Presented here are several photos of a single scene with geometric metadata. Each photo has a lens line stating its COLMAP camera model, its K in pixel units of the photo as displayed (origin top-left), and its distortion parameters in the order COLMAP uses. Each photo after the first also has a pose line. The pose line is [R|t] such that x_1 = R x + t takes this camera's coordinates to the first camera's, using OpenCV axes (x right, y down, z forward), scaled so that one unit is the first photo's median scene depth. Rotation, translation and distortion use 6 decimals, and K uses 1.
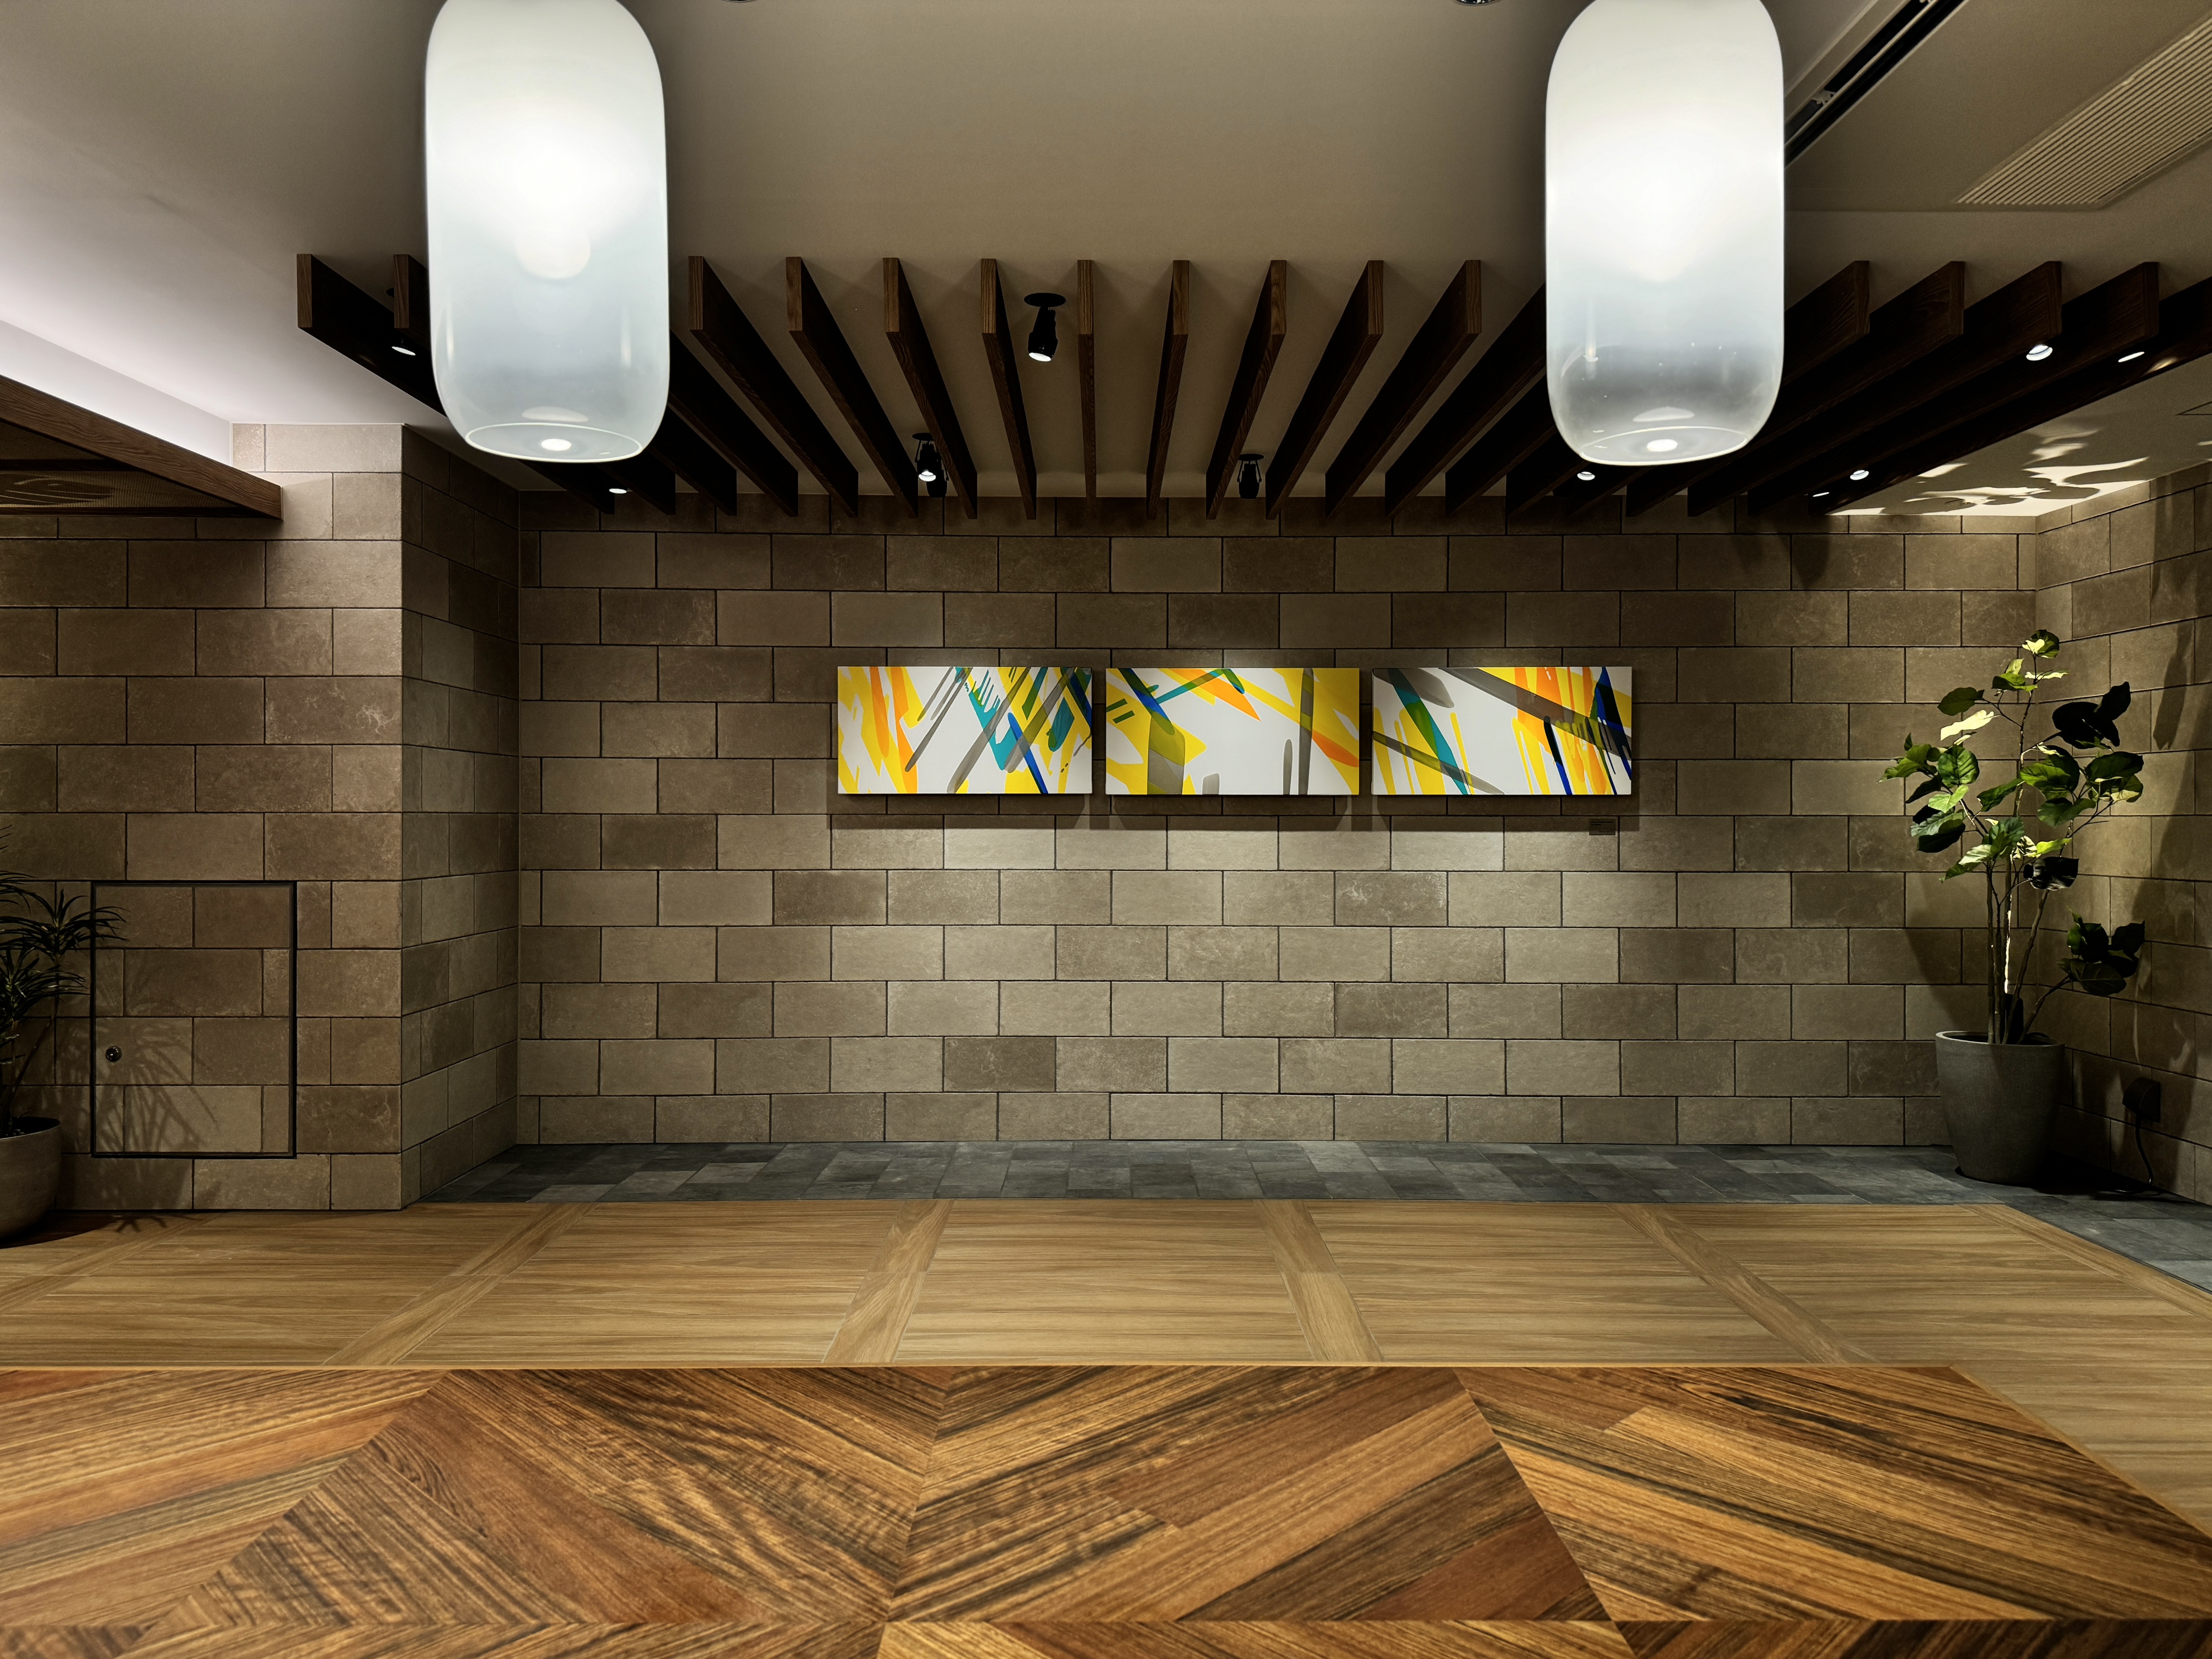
lens RADIAL K [[1496.0, 0, 1106.0], [0, 1496.0, 829.5], [0, 0, 1]] dist [0.103588, -0.127431]
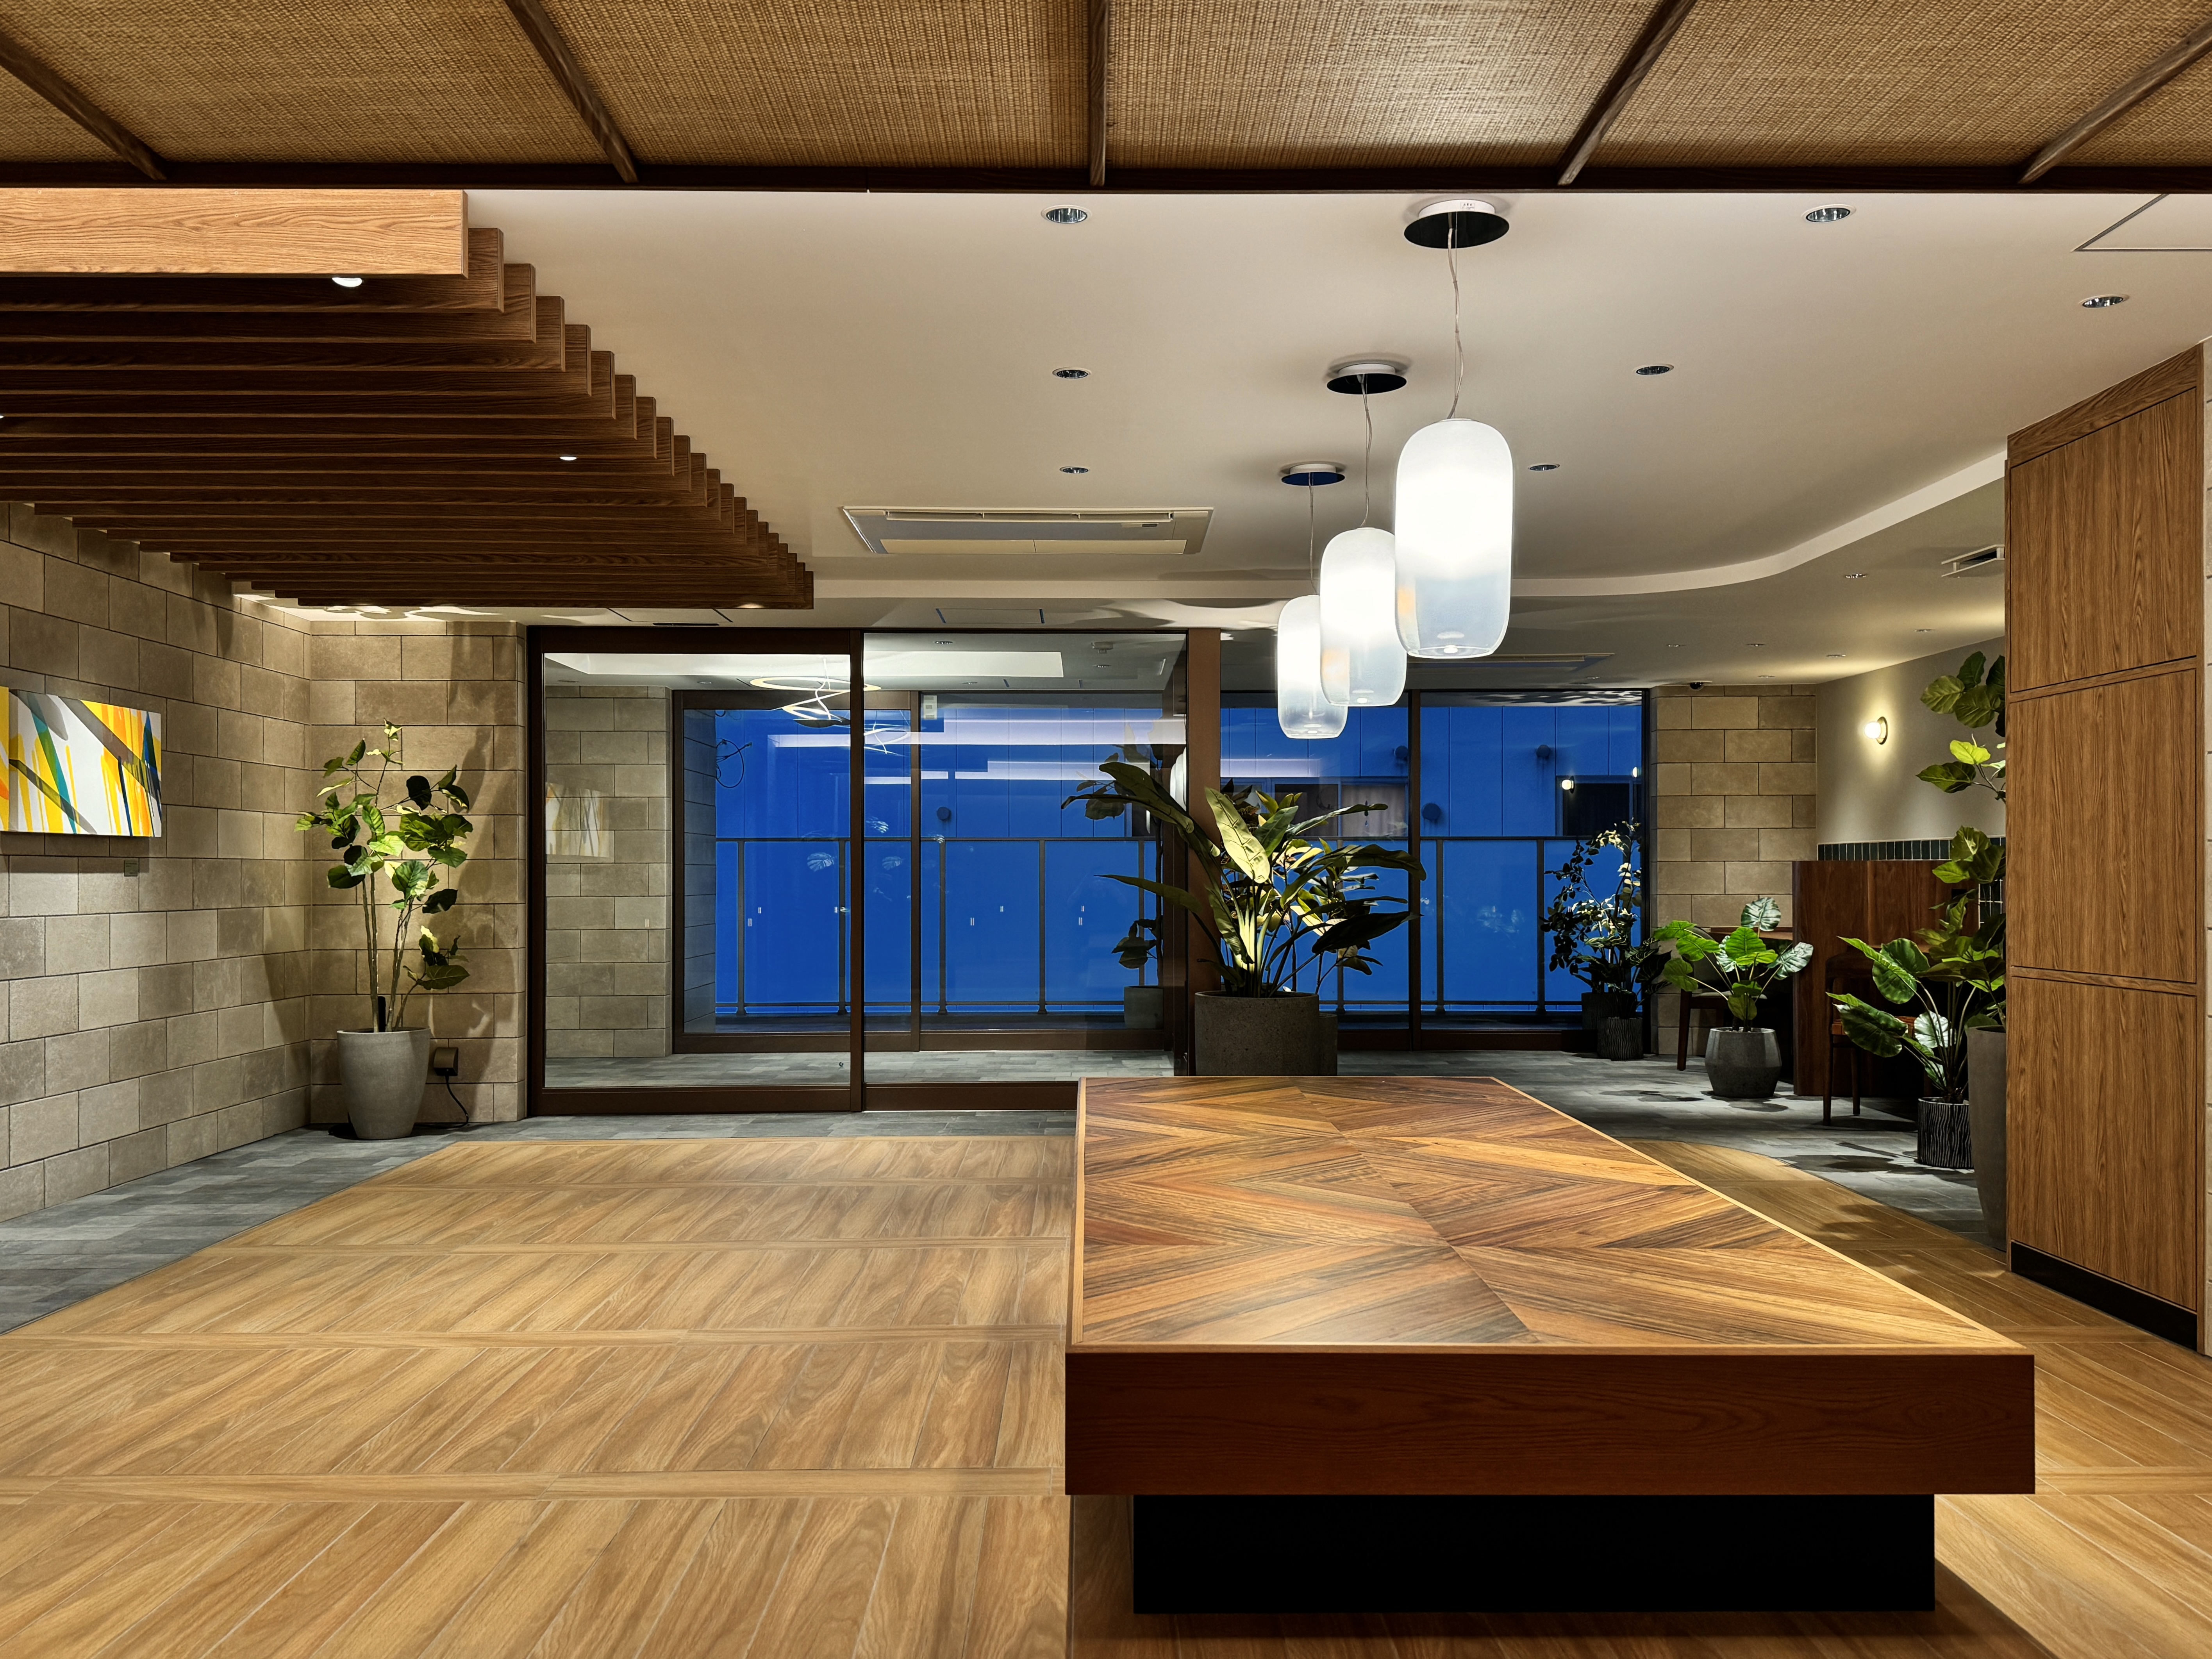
lens RADIAL K [[1795.7, 0, 1106.0], [0, 1795.7, 829.5], [0, 0, 1]] dist [-0.006274, -0.002022]
pose [[-0.000867, 0.023062, 0.999734, -0.877418], [0.012046, 0.999662, -0.023050, 0.008177], [-0.999927, 0.012023, -0.001144, 0.355860]]
